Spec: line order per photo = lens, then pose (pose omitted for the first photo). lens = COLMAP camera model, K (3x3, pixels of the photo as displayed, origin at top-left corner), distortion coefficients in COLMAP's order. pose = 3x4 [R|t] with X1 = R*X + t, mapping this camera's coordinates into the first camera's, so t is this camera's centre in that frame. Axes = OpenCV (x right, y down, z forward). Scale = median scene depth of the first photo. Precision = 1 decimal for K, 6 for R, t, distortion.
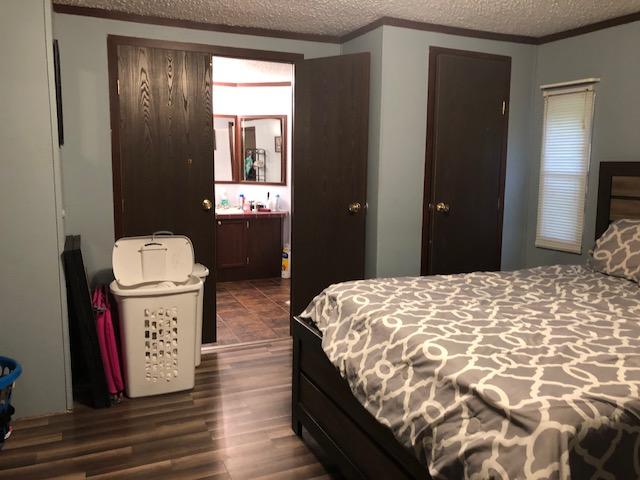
lens RADIAL K [[528.1, 0, 313.4], [0, 528.1, 236.2], [0, 0, 1]] dist [0.051263, -0.056679]
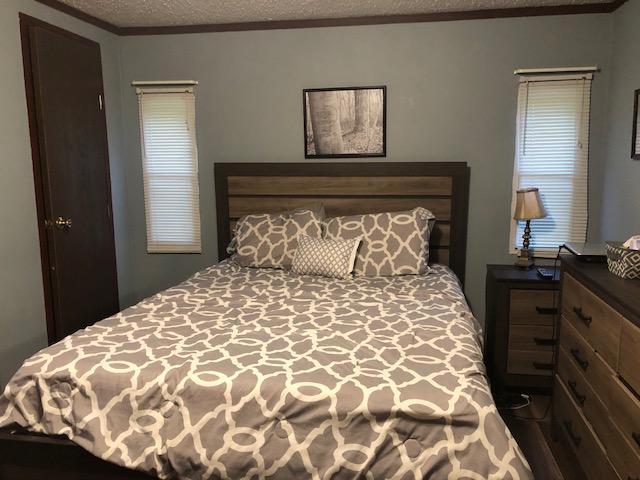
lens RADIAL K [[528.1, 0, 314.8], [0, 528.1, 245.5], [0, 0, 1]] dist [0.051263, -0.056679]
pose [[0.538197, -0.149949, 0.829373, -0.404481], [0.129305, 0.987086, 0.094554, -0.087761], [-0.832841, 0.056354, 0.550636, 0.457140]]
